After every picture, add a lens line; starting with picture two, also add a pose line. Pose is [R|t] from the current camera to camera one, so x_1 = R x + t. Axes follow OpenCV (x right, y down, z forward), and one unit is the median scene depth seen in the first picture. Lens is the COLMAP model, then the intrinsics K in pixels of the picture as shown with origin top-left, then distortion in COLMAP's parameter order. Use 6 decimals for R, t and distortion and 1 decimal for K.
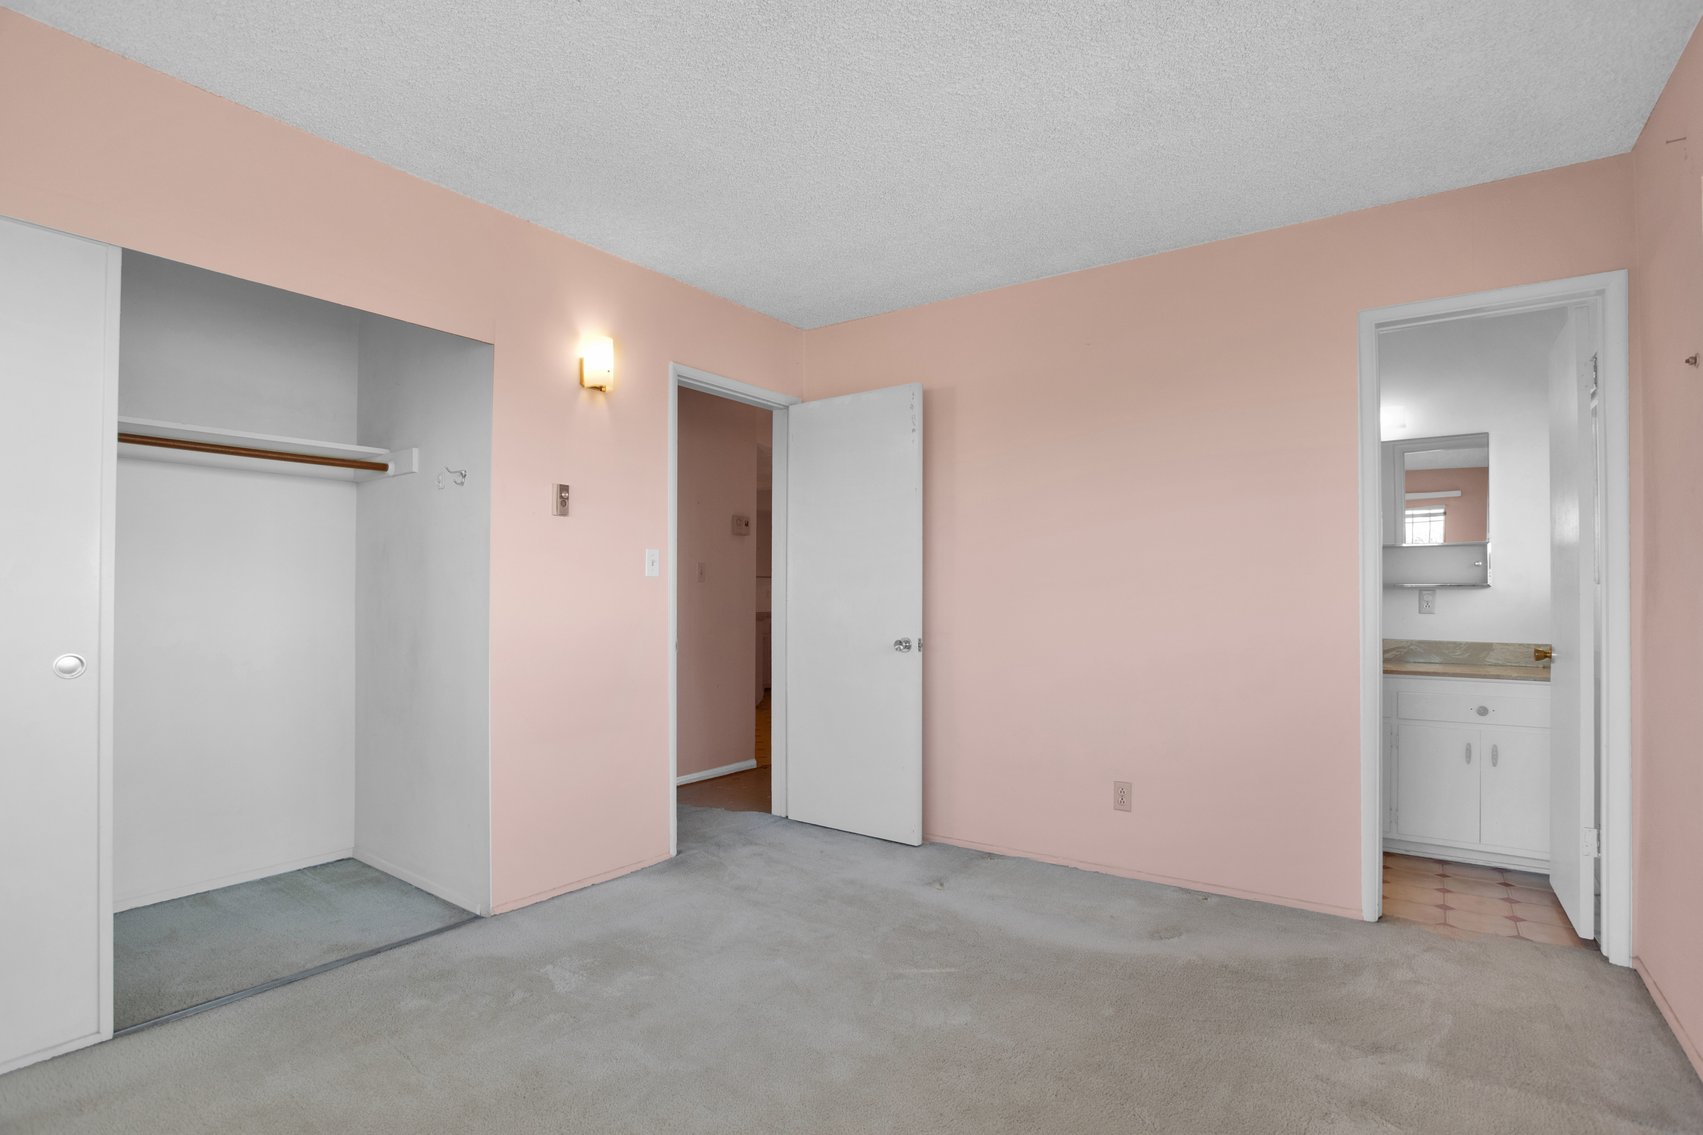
lens RADIAL K [[859.9, 0, 861.8], [0, 859.9, 564.5], [0, 0, 1]] dist [-0.072733, 0.031062]
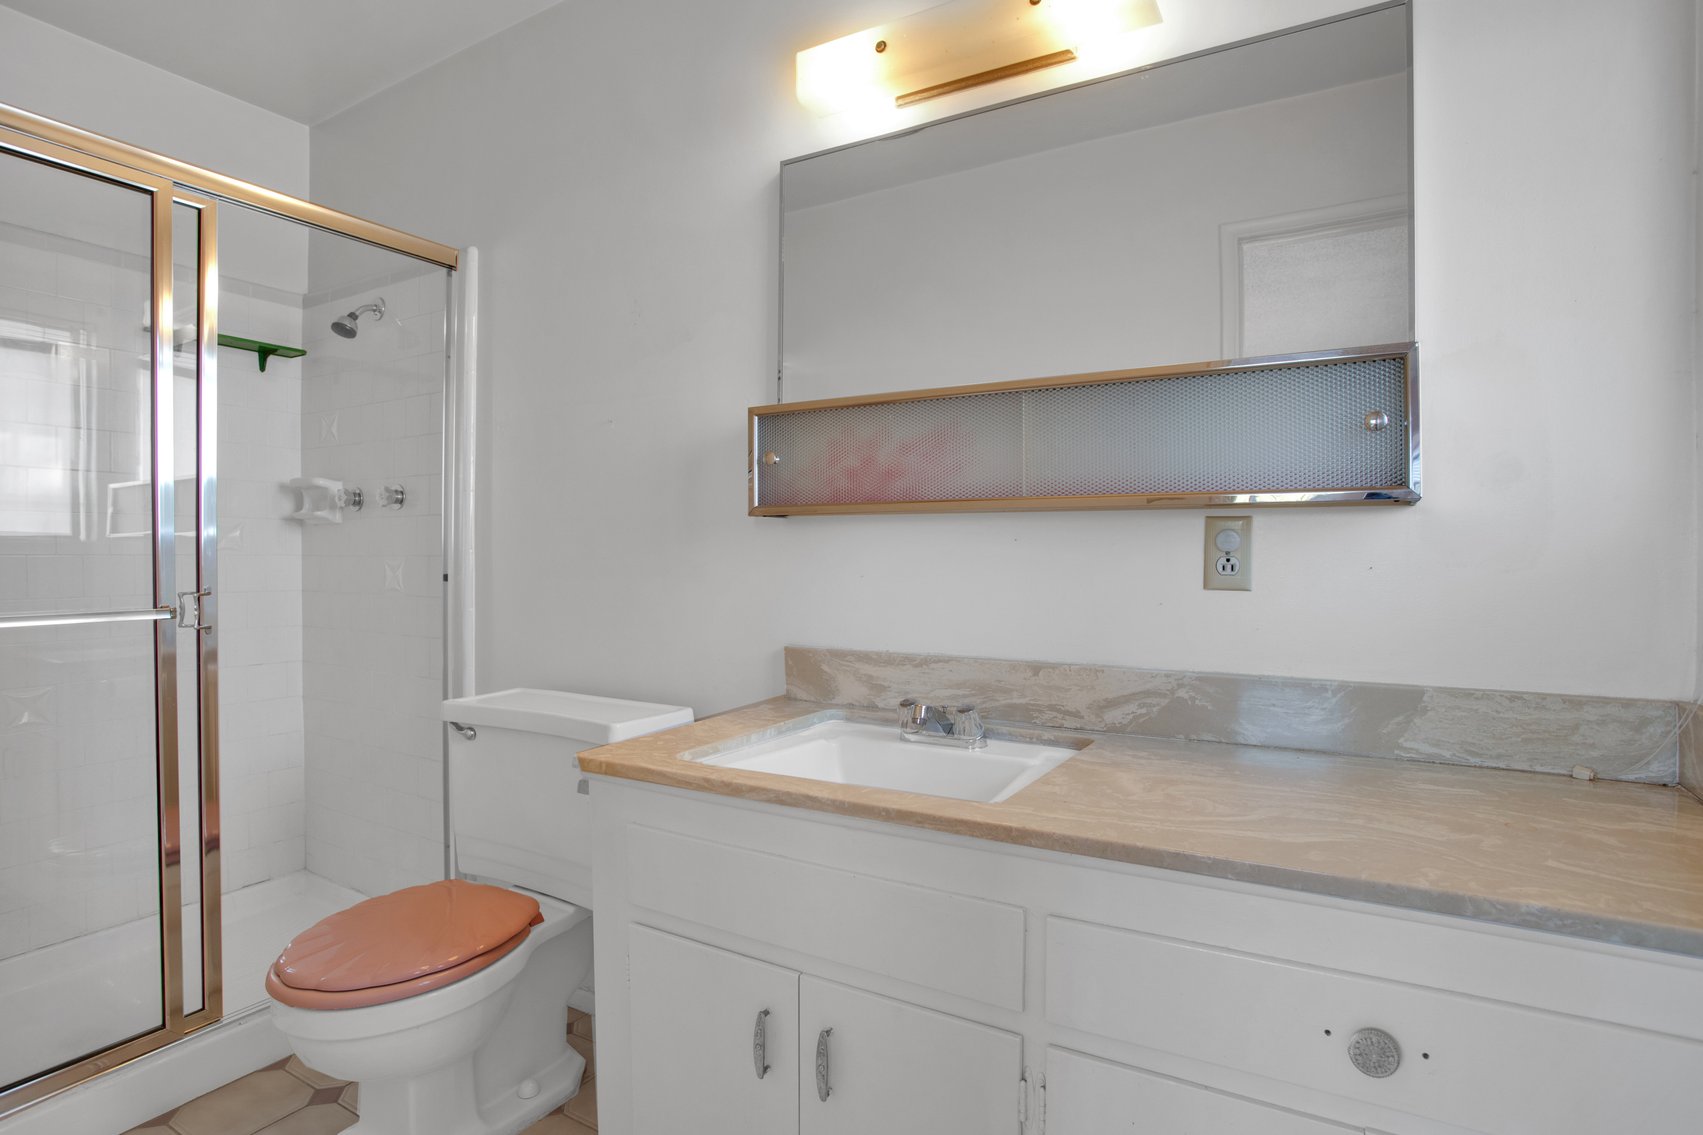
lens RADIAL K [[859.9, 0, 861.8], [0, 859.9, 564.5], [0, 0, 1]] dist [-0.072733, 0.031062]
pose [[0.997491, -0.004611, 0.070650, 0.533961], [0.002323, 0.999471, 0.032424, 0.039734], [-0.070762, -0.032179, 0.996974, 0.713723]]
